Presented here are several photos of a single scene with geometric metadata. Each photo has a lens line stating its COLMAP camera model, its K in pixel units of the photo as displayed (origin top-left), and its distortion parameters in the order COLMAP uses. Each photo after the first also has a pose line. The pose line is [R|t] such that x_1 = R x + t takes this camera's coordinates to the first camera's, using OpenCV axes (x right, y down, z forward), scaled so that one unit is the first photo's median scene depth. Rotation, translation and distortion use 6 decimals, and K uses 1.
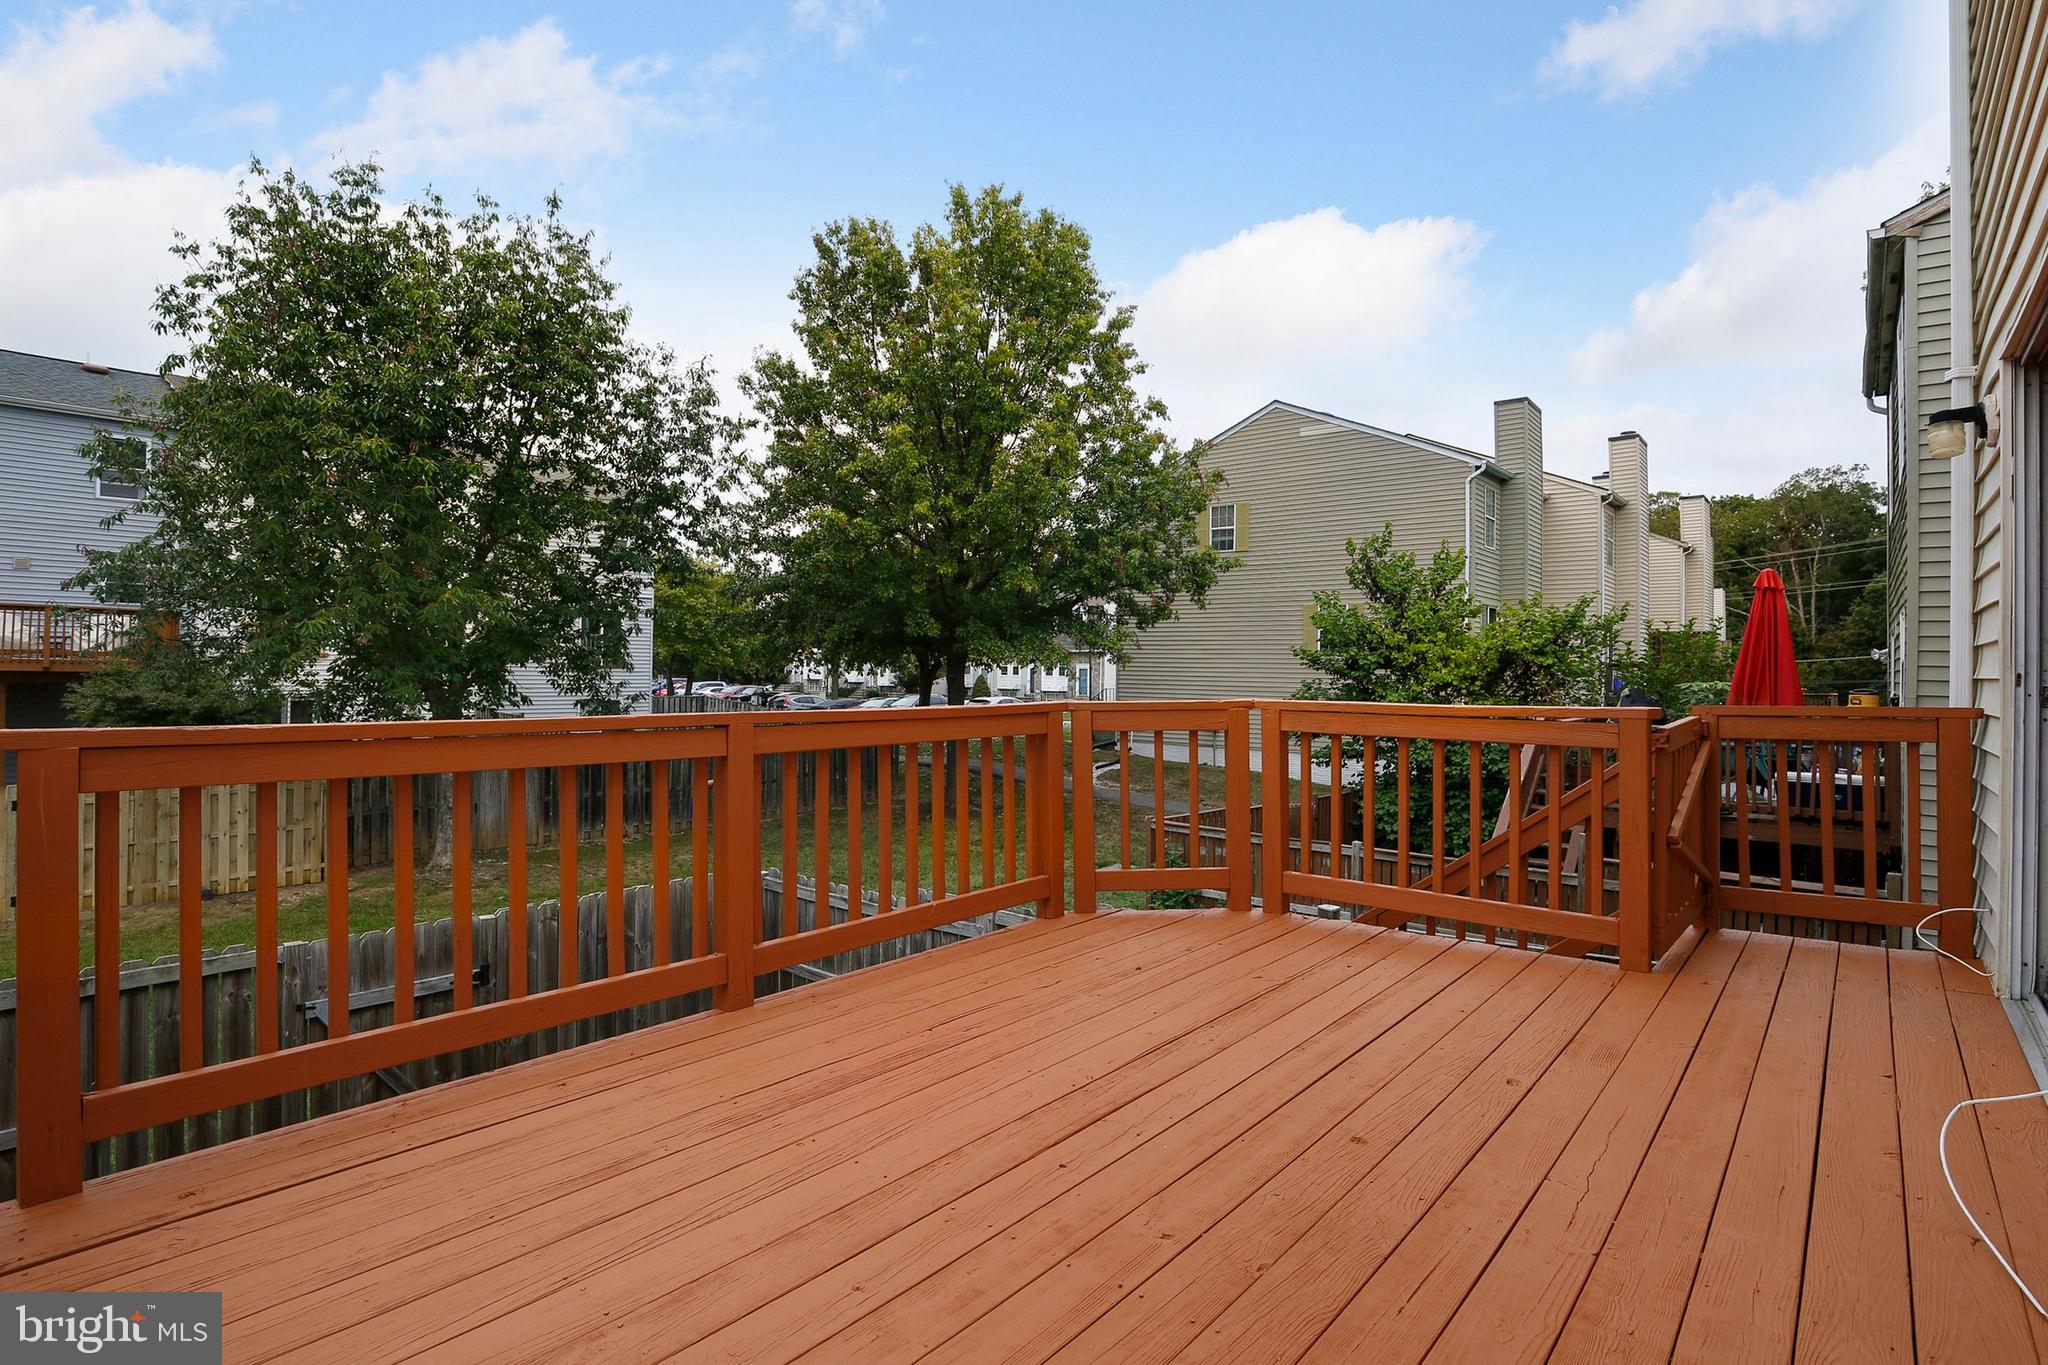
lens RADIAL K [[982.4, 0, 1015.9], [0, 982.4, 685.0], [0, 0, 1]] dist [-0.031658, 0.001865]
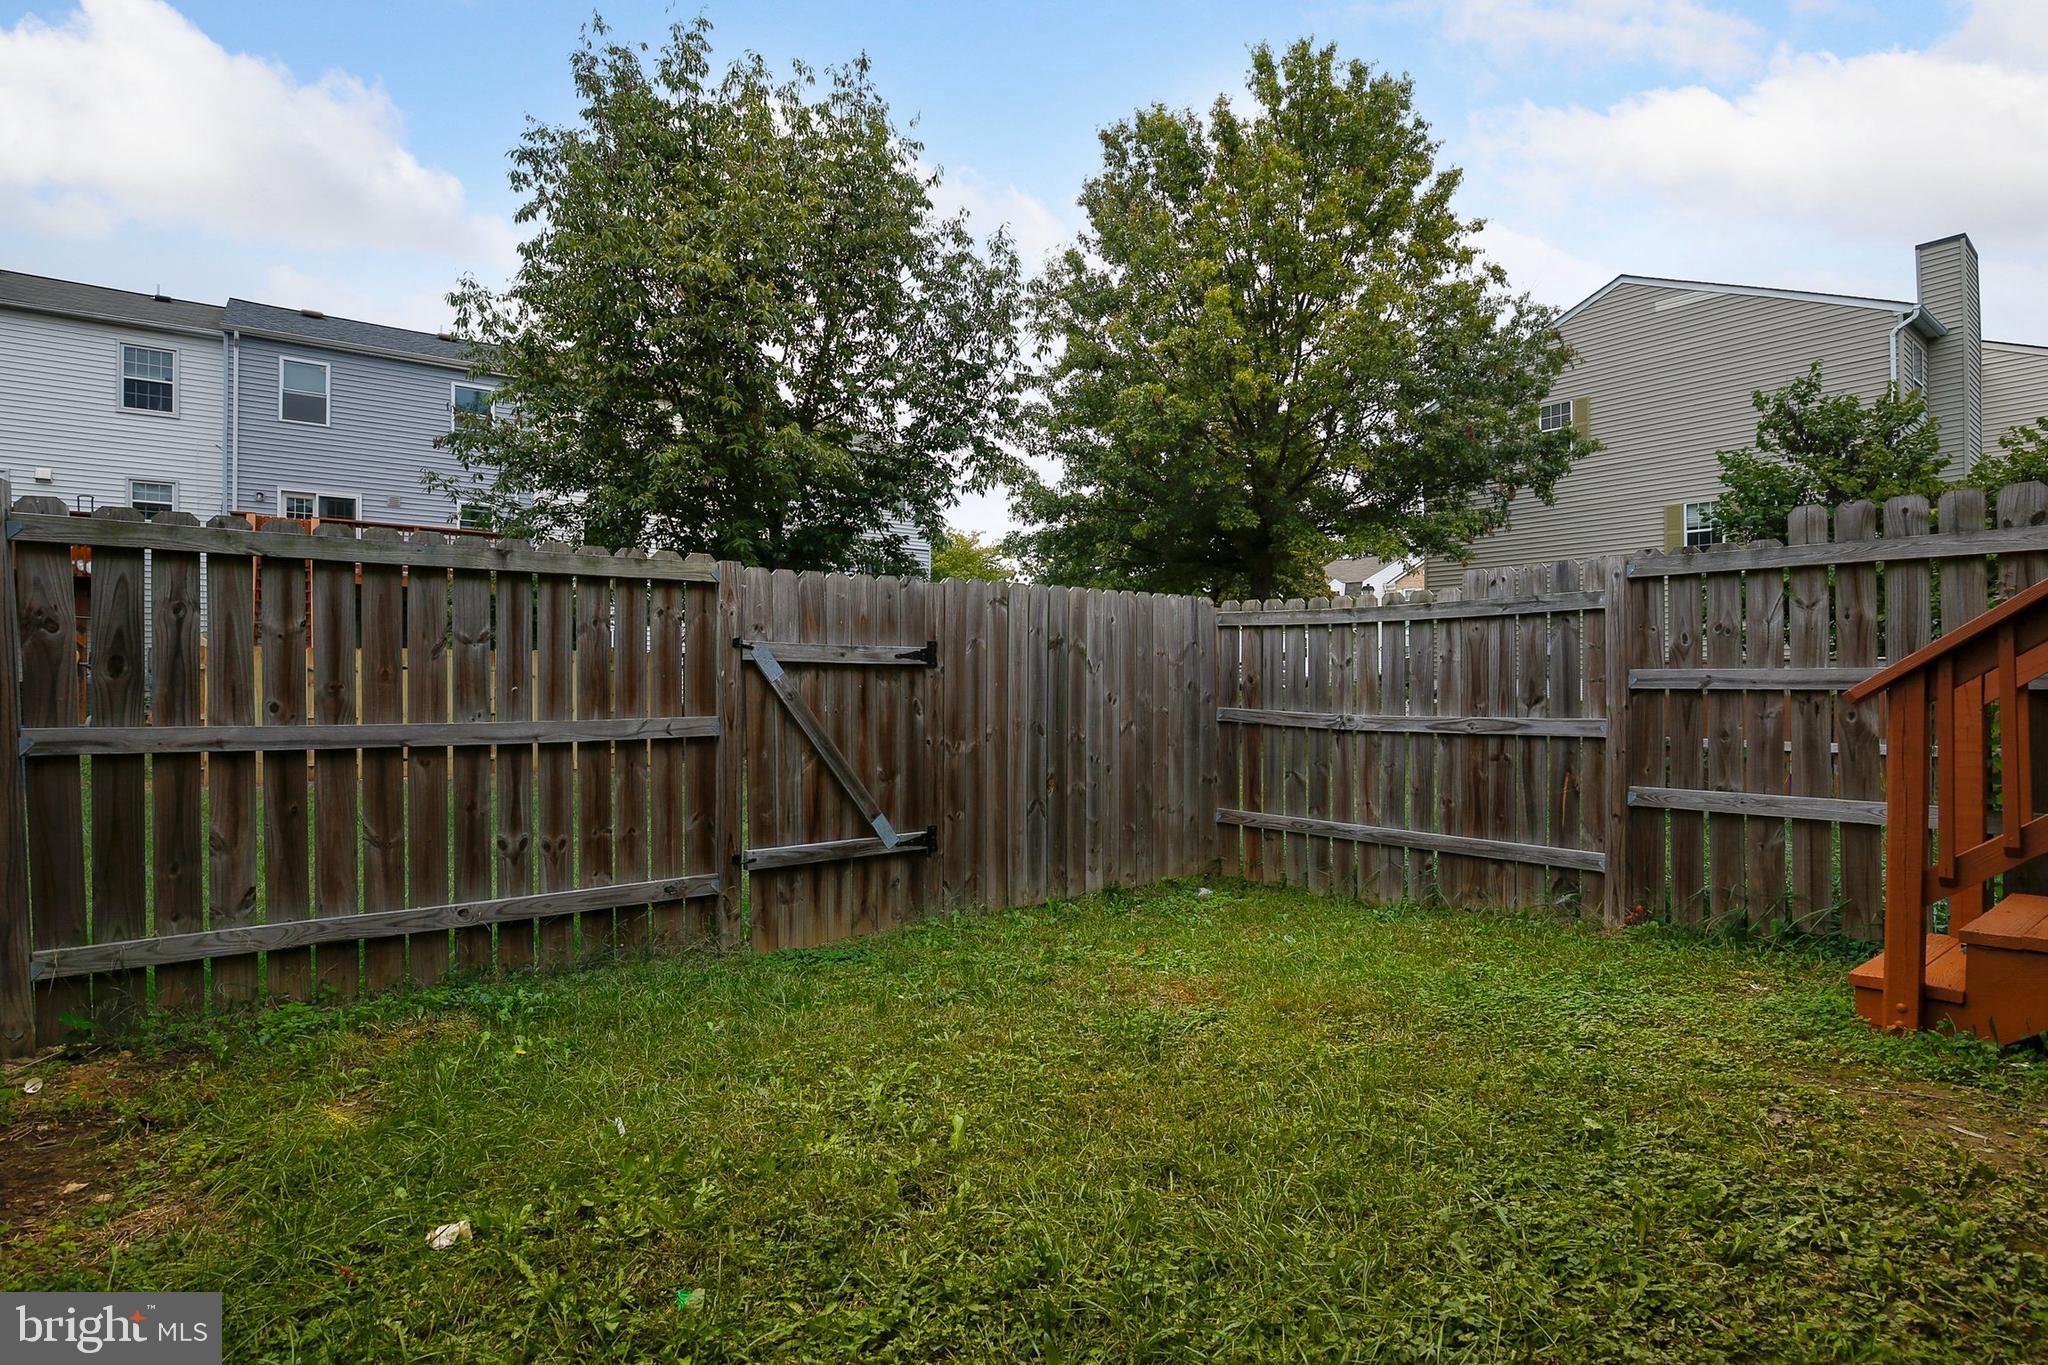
lens RADIAL K [[982.4, 0, 1036.2], [0, 982.4, 685.6], [0, 0, 1]] dist [-0.031658, 0.001865]
pose [[0.976246, -0.014707, -0.216165, -0.076450], [0.014456, 0.999892, -0.002745, 0.084951], [0.216182, -0.000445, 0.976353, 0.063503]]
